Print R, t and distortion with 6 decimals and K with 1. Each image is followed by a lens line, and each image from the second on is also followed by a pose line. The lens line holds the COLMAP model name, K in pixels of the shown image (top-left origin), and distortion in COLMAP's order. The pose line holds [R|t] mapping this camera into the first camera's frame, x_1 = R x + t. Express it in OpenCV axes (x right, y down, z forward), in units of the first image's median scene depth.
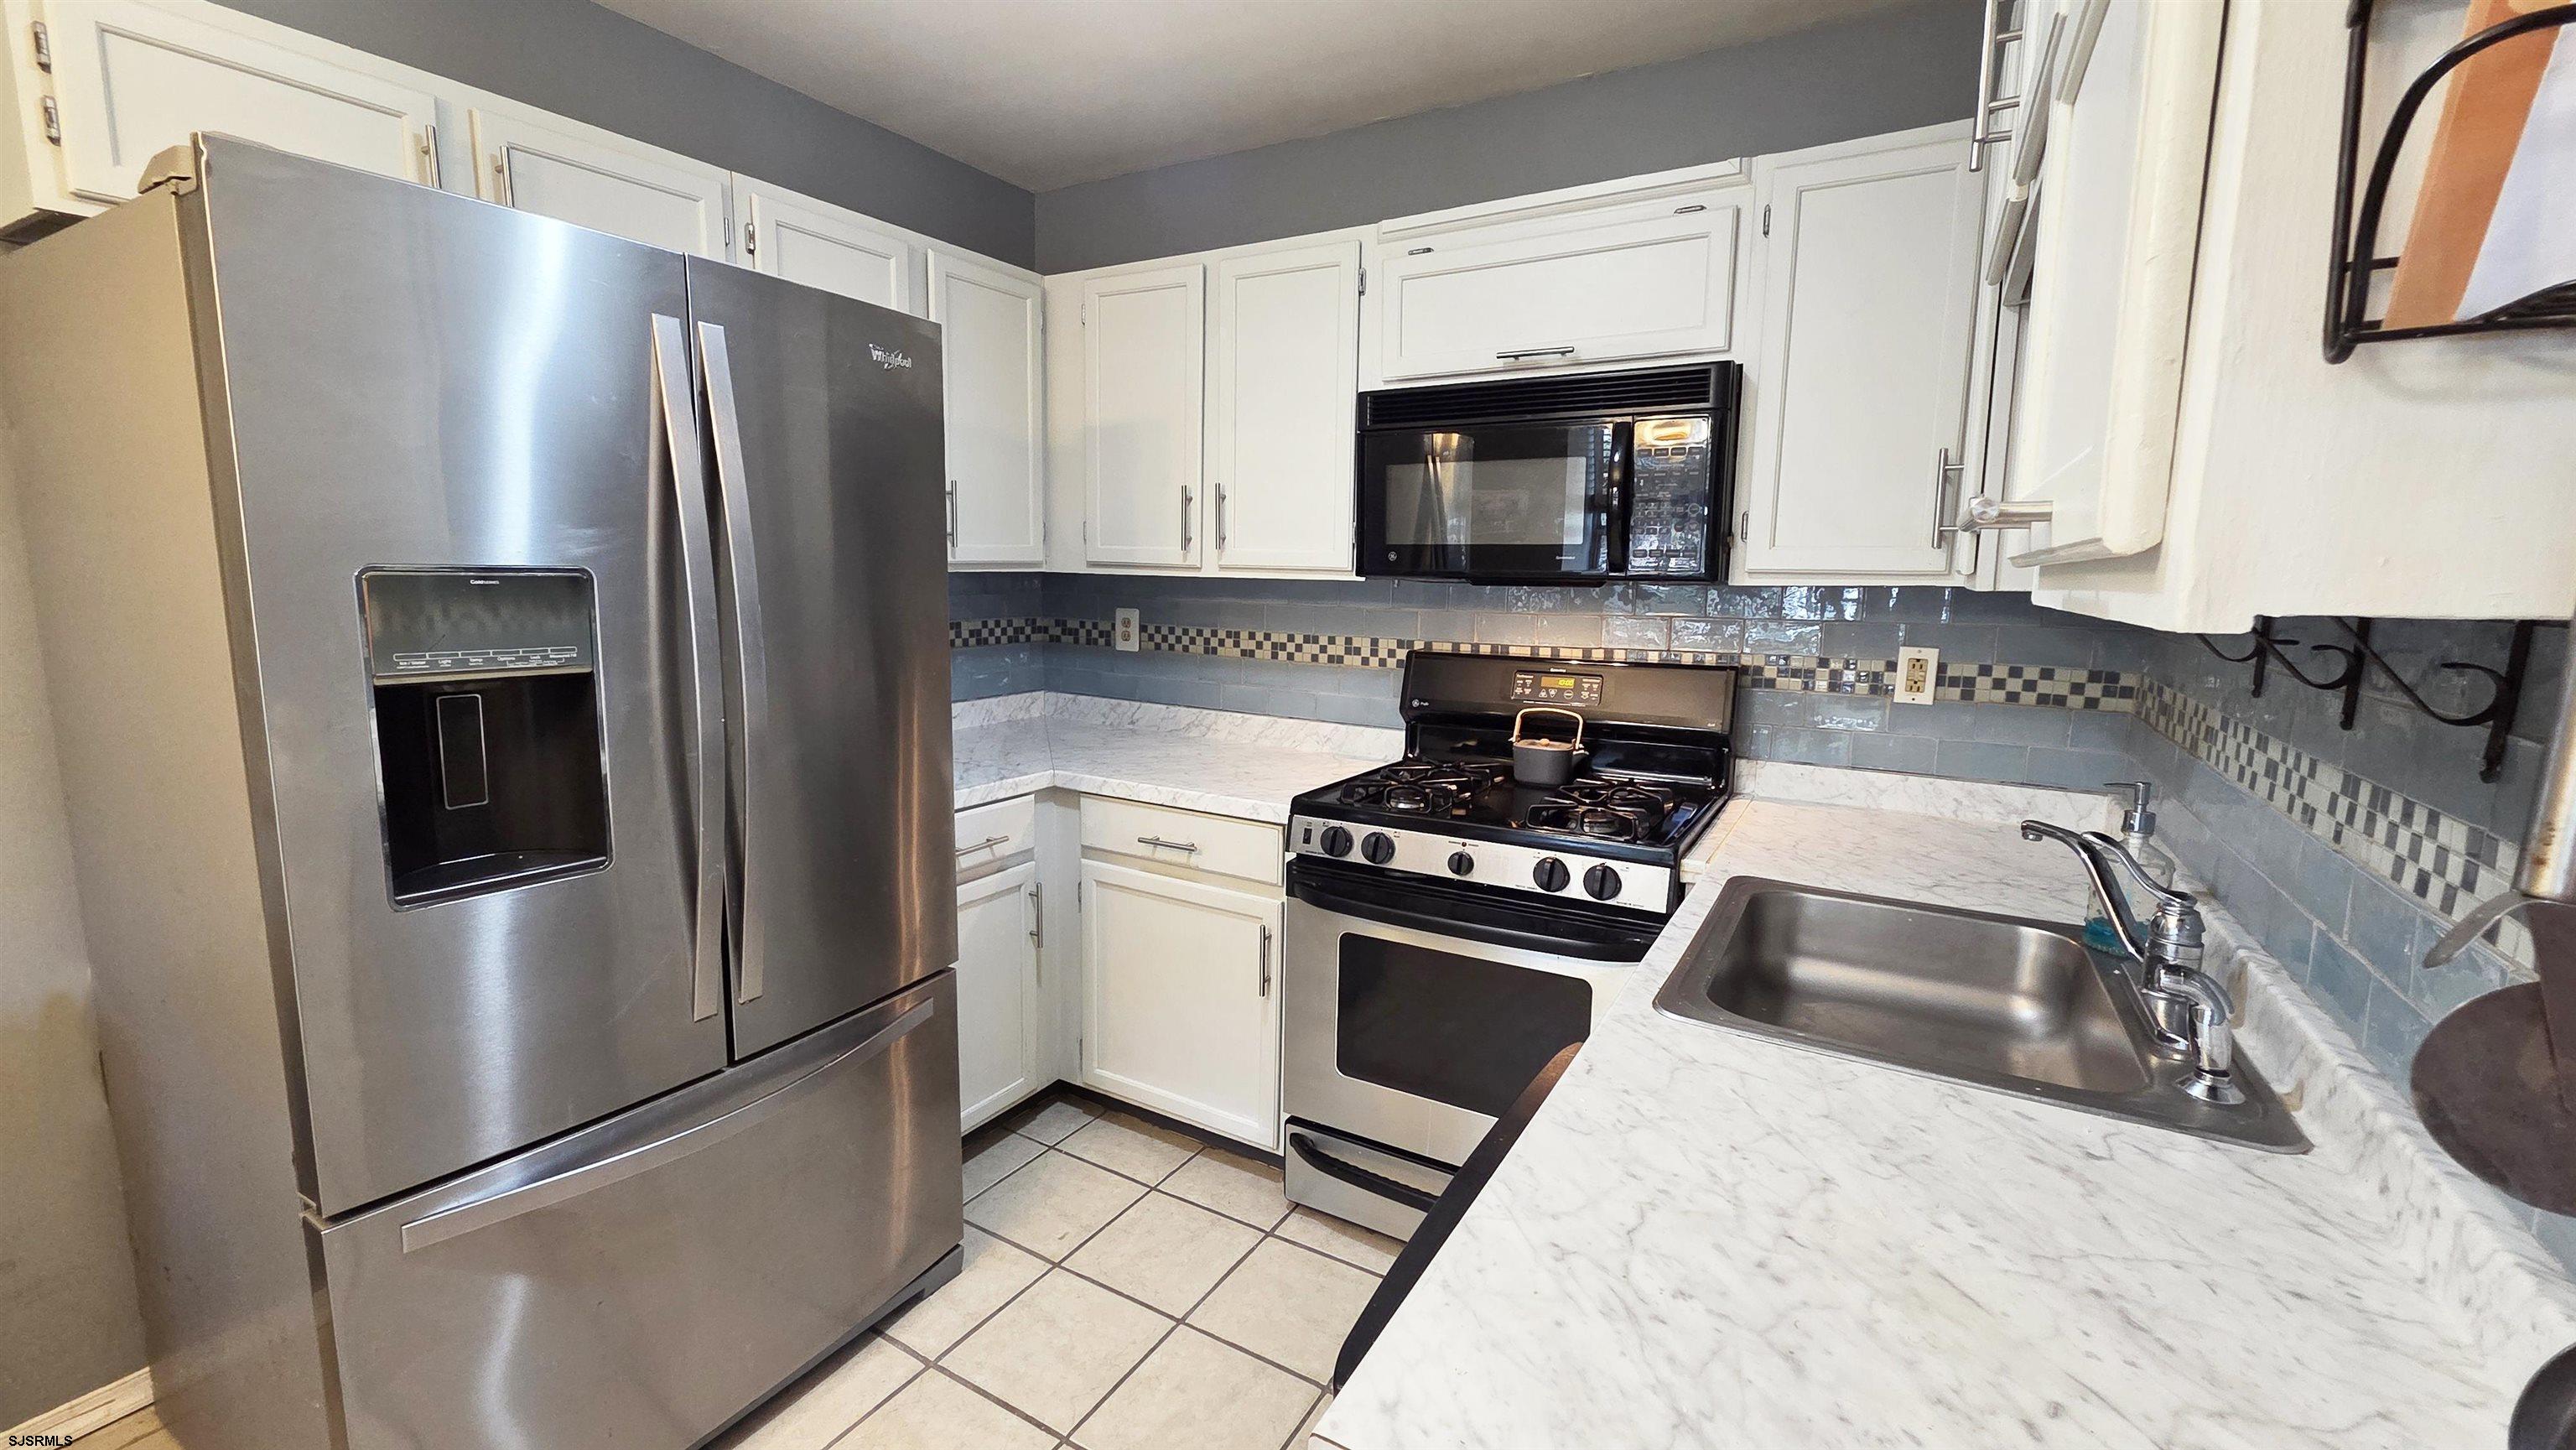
lens RADIAL K [[1057.2, 0, 1294.4], [0, 1057.2, 721.7], [0, 0, 1]] dist [-0.000334, -0.000139]
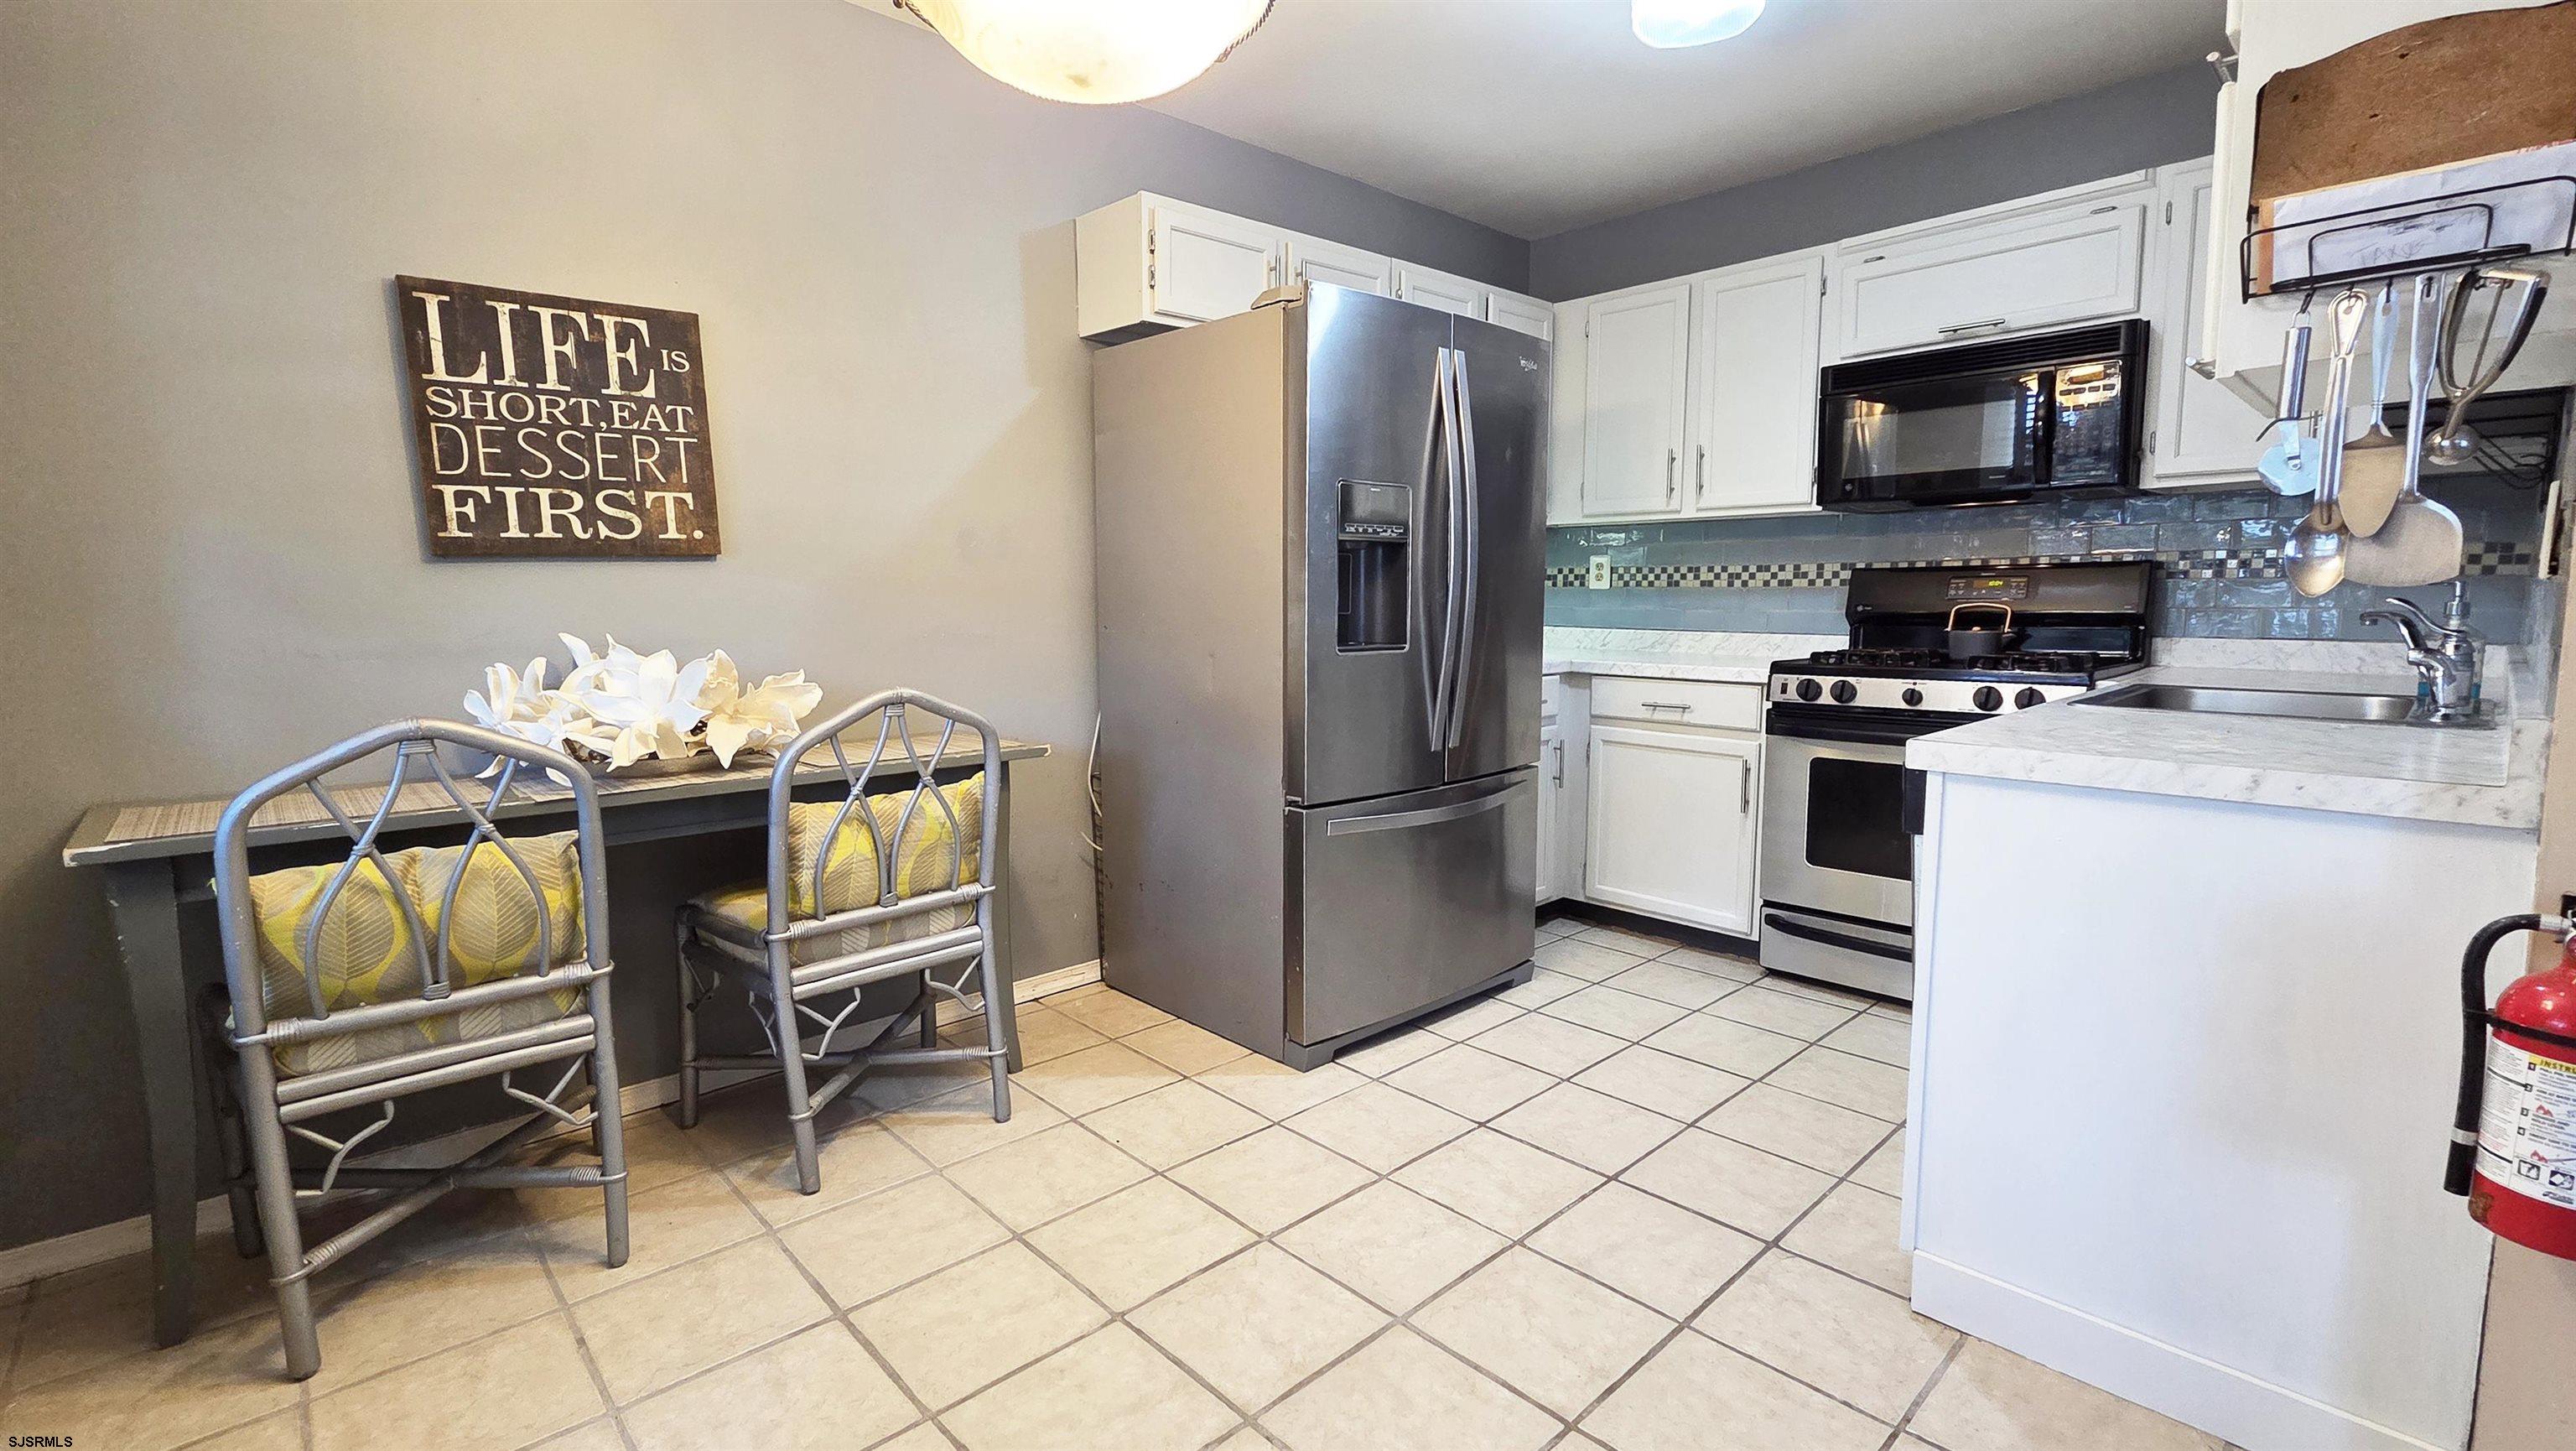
lens RADIAL K [[1131.2, 0, 1298.3], [0, 1131.2, 722.0], [0, 0, 1]] dist [0.001073, -0.000133]
pose [[0.959719, 0.008805, -0.280825, -0.168522], [-0.018290, 0.999347, -0.031172, 0.194790], [0.280367, 0.035052, 0.959253, -0.548069]]
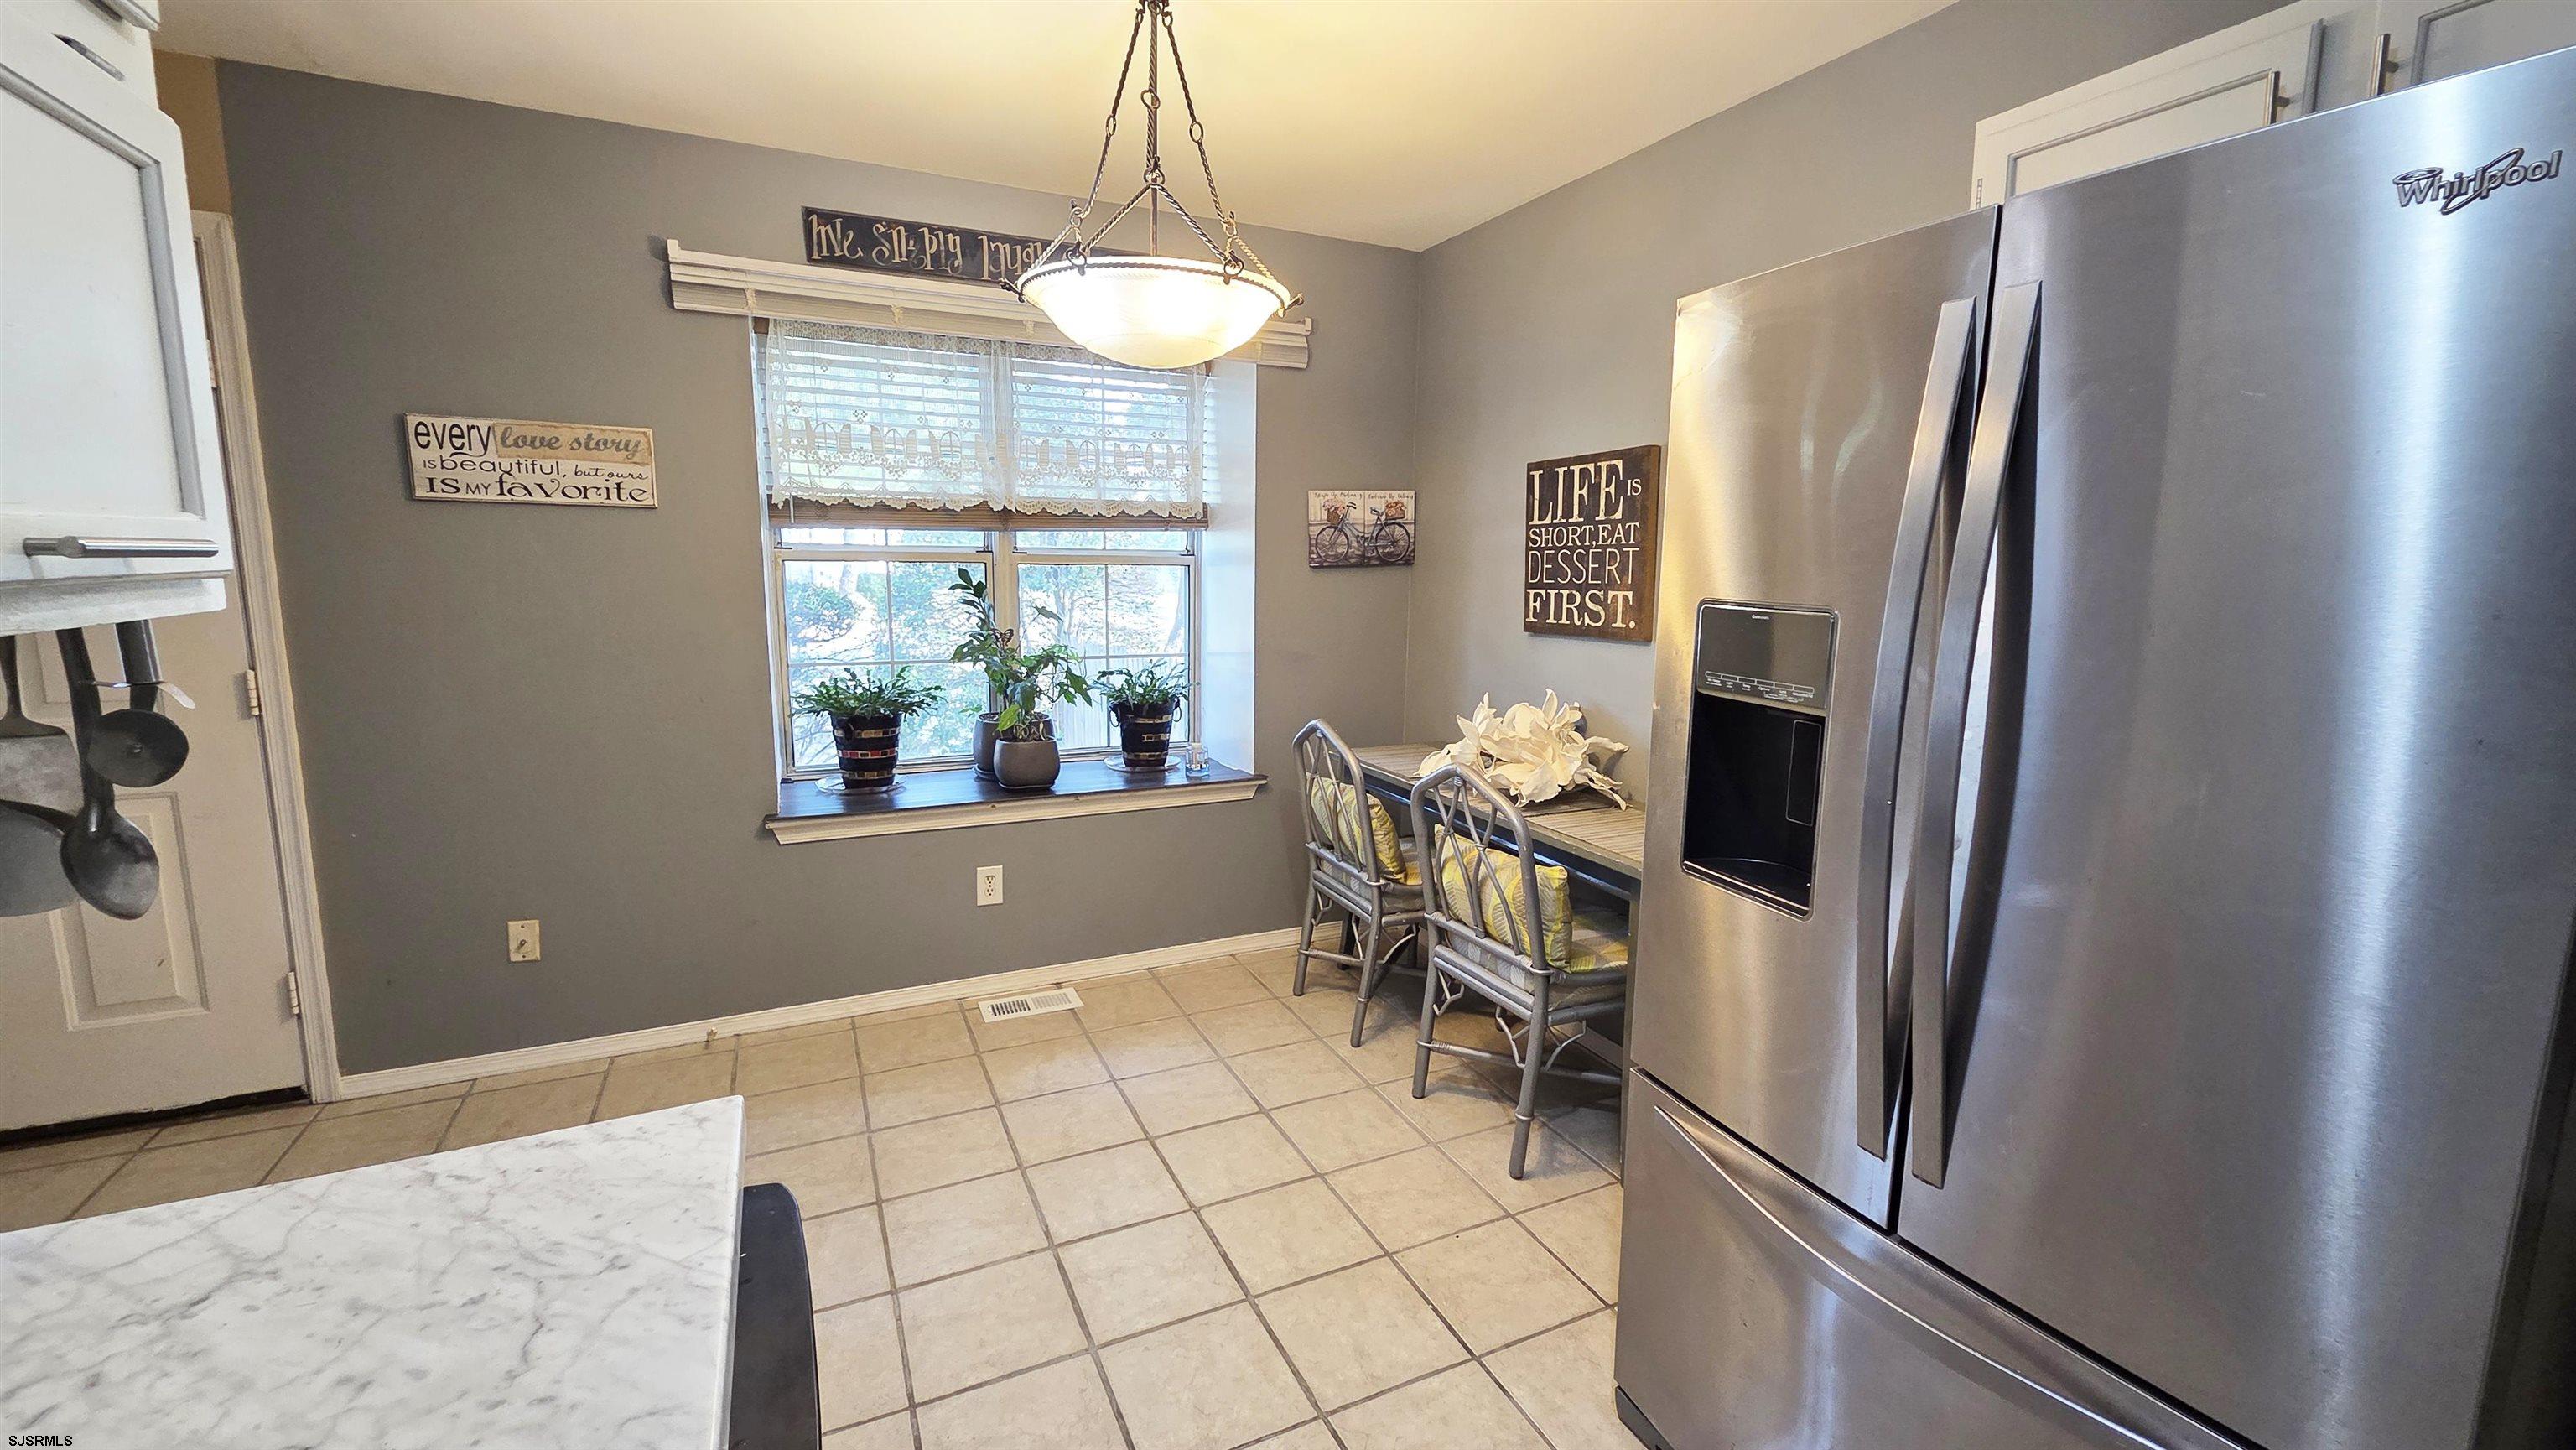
lens RADIAL K [[1055.3, 0, 1300.6], [0, 1055.3, 721.4], [0, 0, 1]] dist [0.002386, -0.000092]
pose [[-0.558839, 0.105479, -0.822541, 0.222277], [-0.142089, 0.965031, 0.220287, -0.107956], [0.817013, 0.239980, -0.524309, 0.650526]]
